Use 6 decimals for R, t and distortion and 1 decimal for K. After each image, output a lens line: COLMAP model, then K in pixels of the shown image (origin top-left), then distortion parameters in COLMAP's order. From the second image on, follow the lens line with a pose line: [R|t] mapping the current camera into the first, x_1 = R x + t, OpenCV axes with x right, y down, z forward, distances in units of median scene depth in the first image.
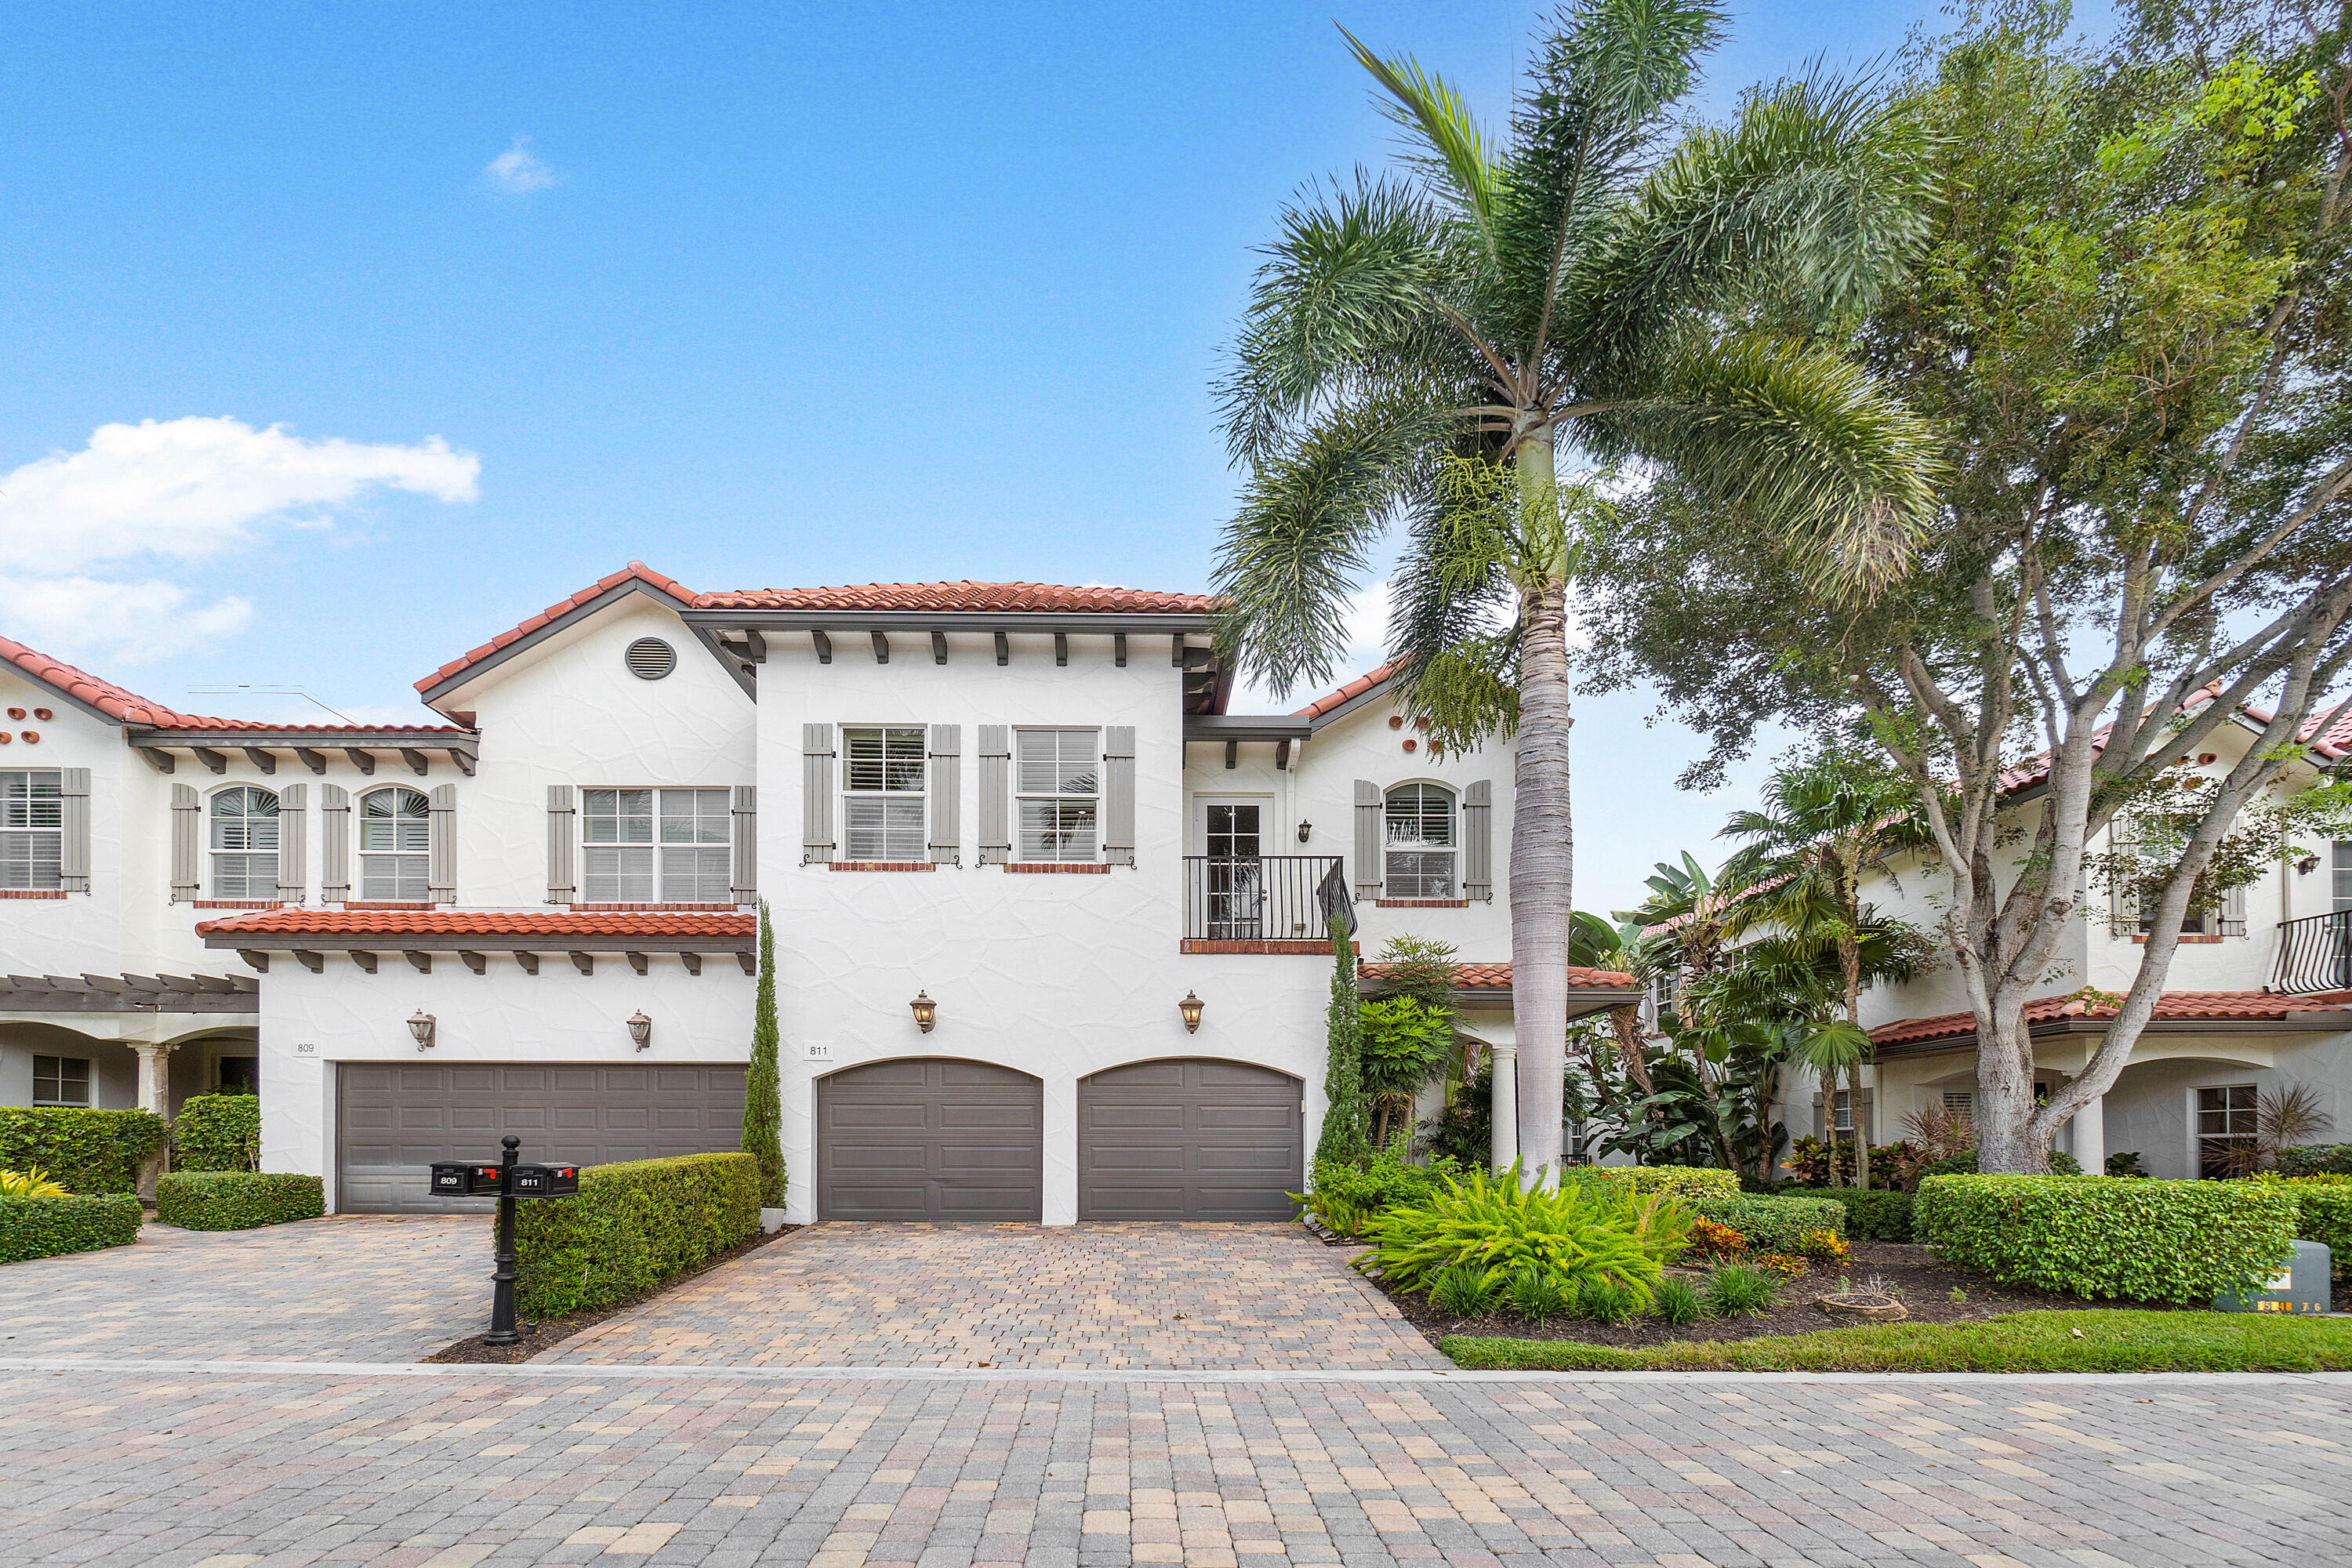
lens RADIAL K [[1050.2, 0, 1171.7], [0, 1050.2, 790.5], [0, 0, 1]] dist [-0.002030, 0.000455]
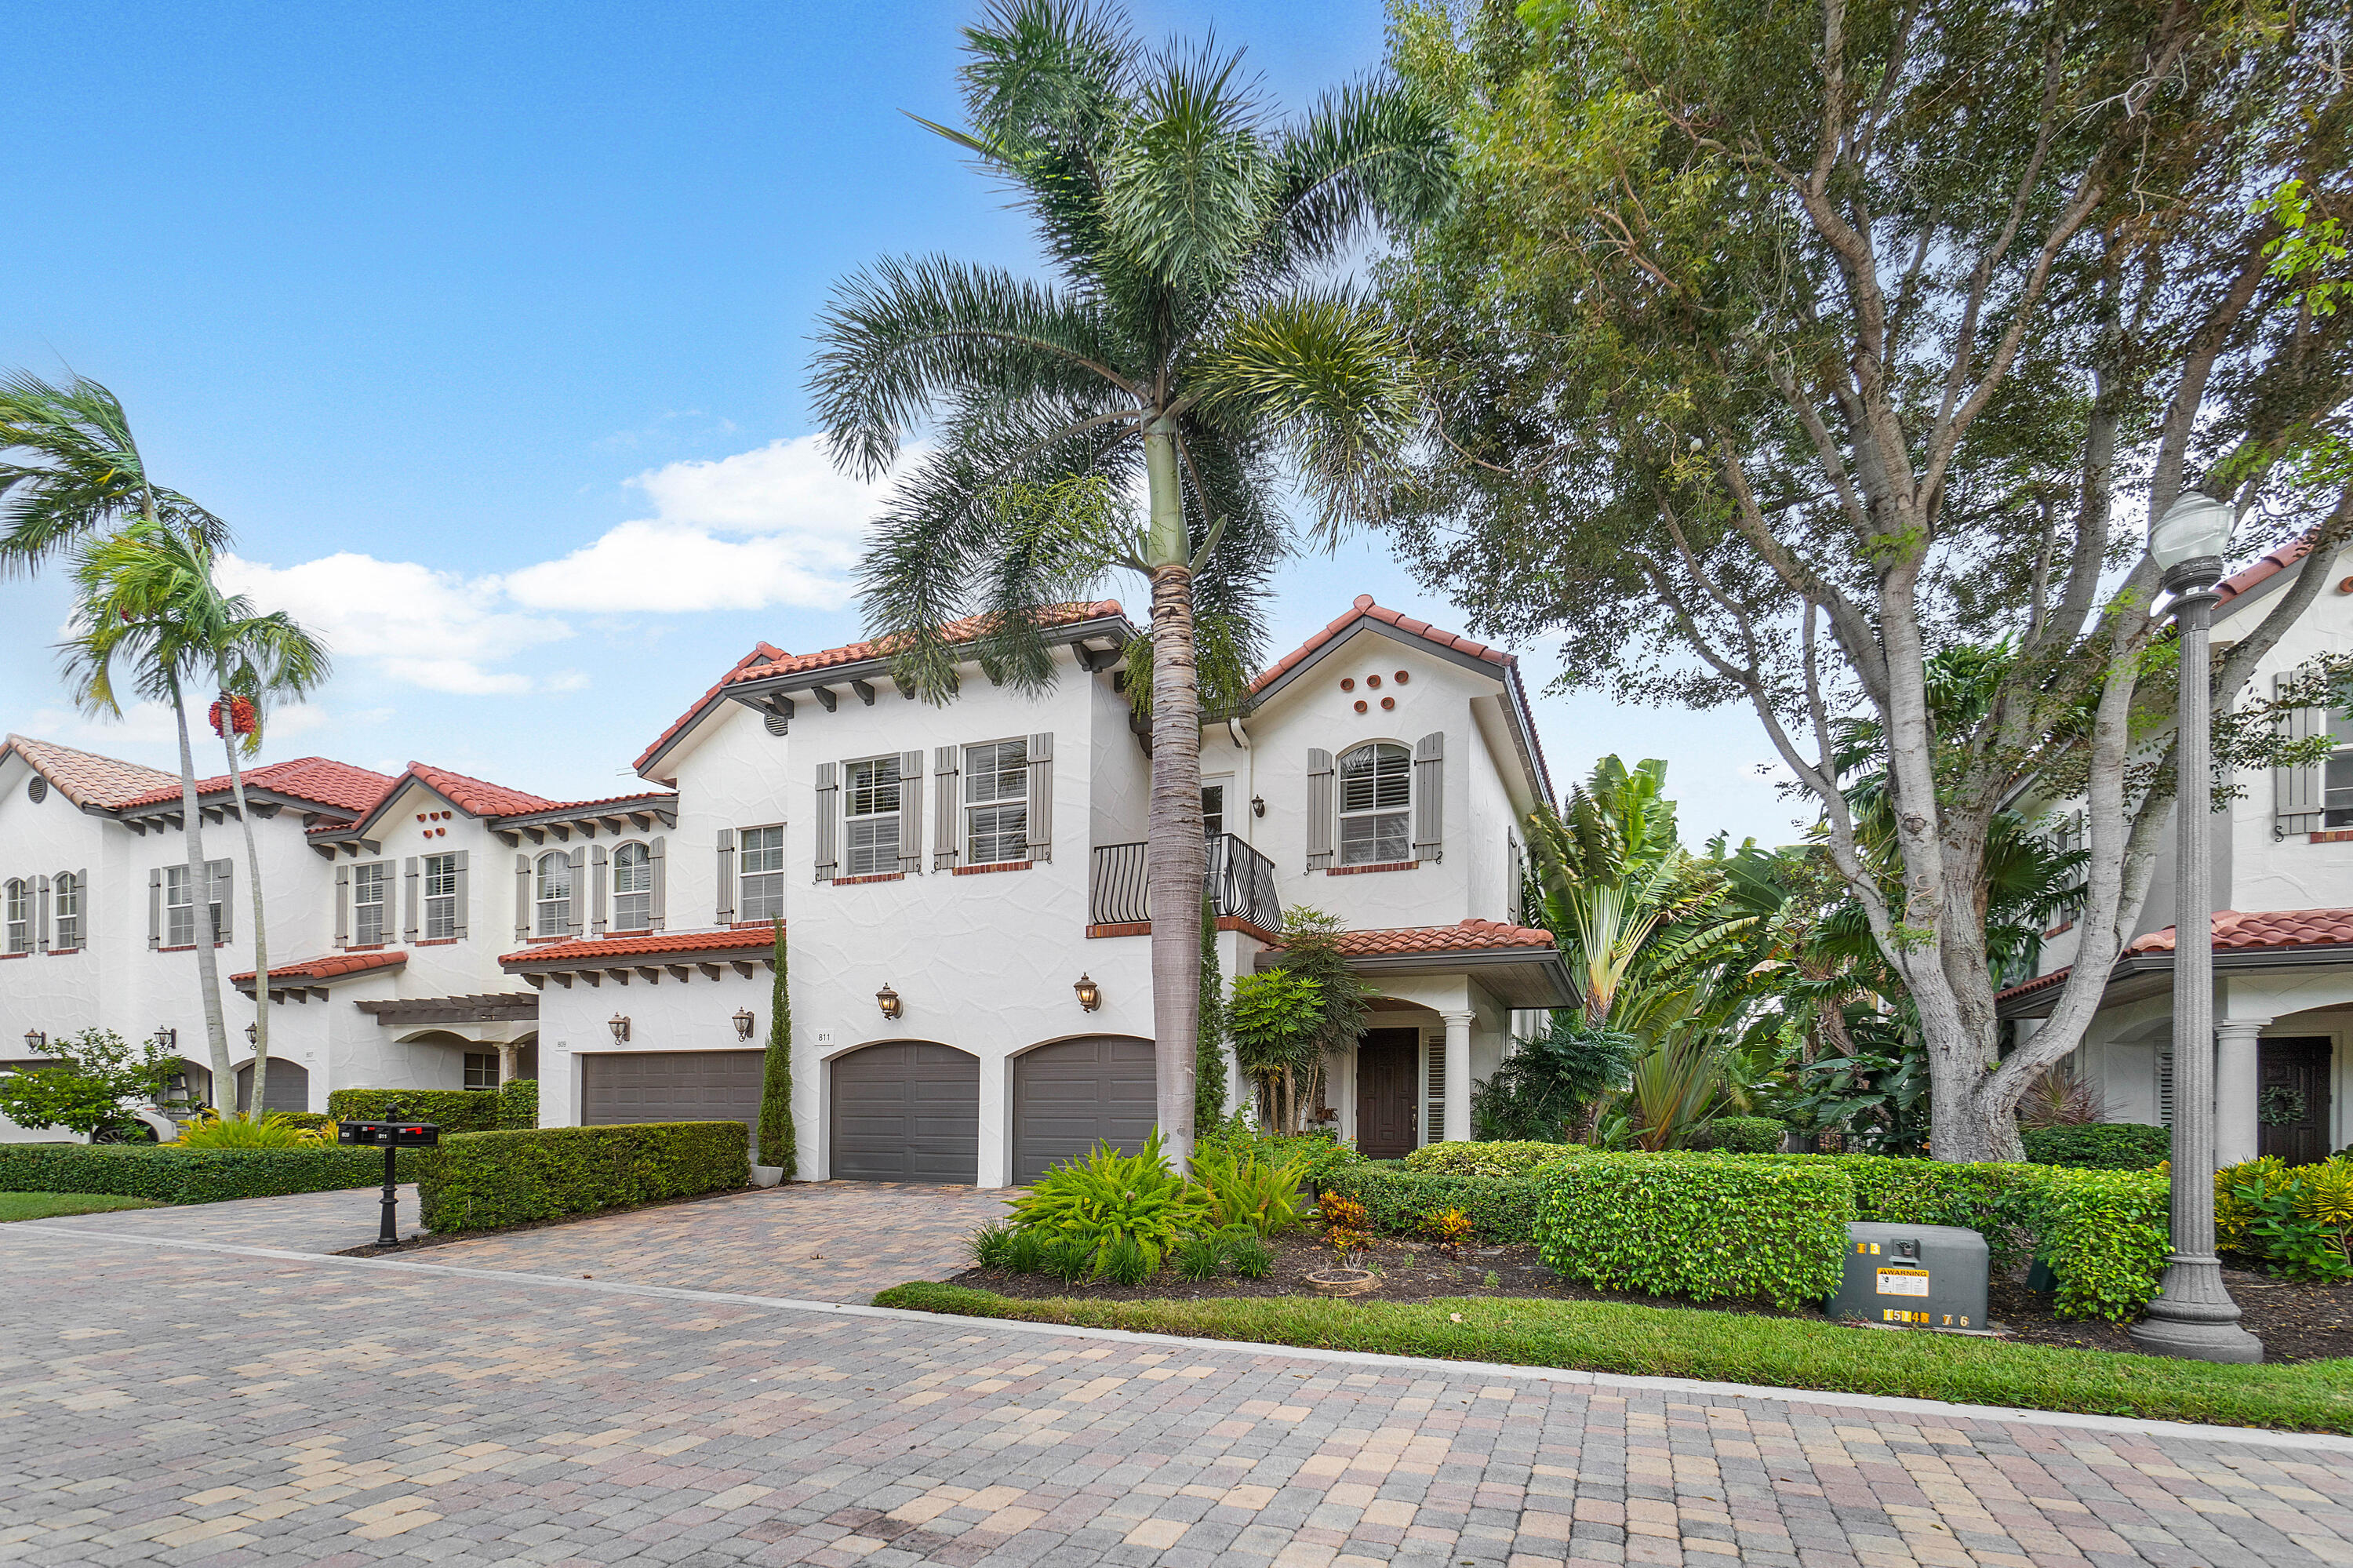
lens RADIAL K [[1070.1, 0, 1177.1], [0, 1070.1, 748.4], [0, 0, 1]] dist [0.000590, -0.000028]
pose [[0.920108, -0.125141, -0.371135, 0.476568], [0.121363, 0.992039, -0.033622, 0.009118], [0.372388, -0.014106, 0.927970, 0.016666]]
